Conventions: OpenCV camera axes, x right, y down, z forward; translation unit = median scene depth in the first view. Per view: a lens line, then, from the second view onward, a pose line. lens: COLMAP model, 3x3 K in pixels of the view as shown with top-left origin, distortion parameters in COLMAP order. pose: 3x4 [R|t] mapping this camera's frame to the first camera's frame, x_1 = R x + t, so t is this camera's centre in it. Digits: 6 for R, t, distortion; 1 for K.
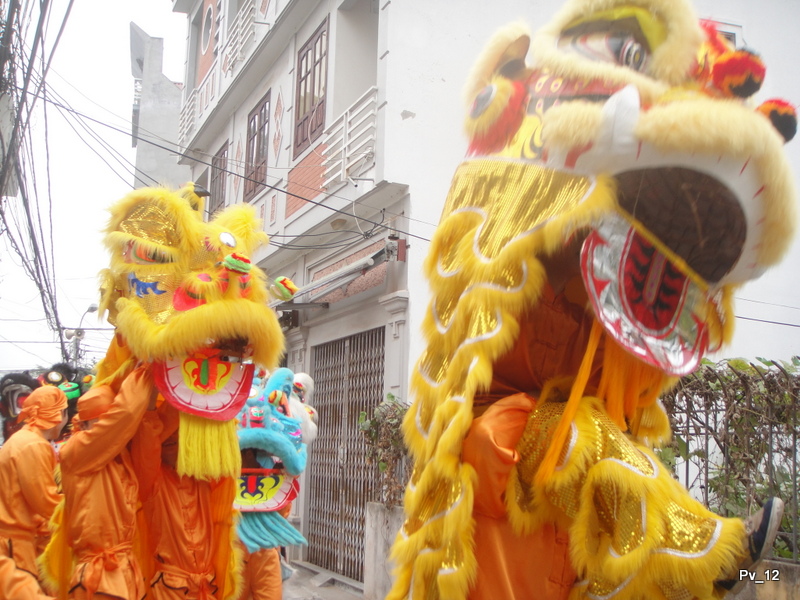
lens RADIAL K [[971.4, 0, 400.0], [0, 971.4, 300.0], [0, 0, 1]] dist [-0.087206, 0.071681]
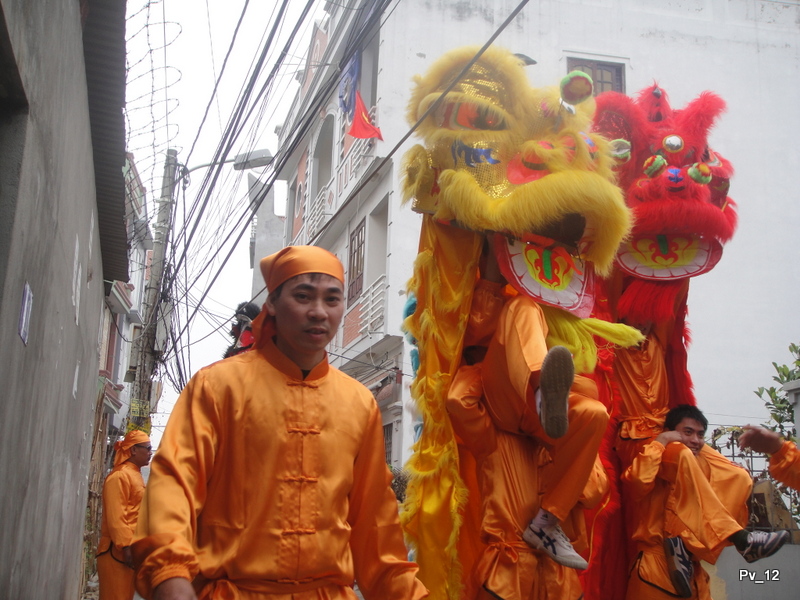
lens RADIAL K [[971.4, 0, 400.0], [0, 971.4, 300.0], [0, 0, 1]] dist [-0.087206, 0.071681]
pose [[0.991538, -0.022132, -0.127920, 0.207286], [0.012226, 0.996901, -0.077714, -0.051422], [0.129244, 0.075493, 0.988735, -0.600875]]
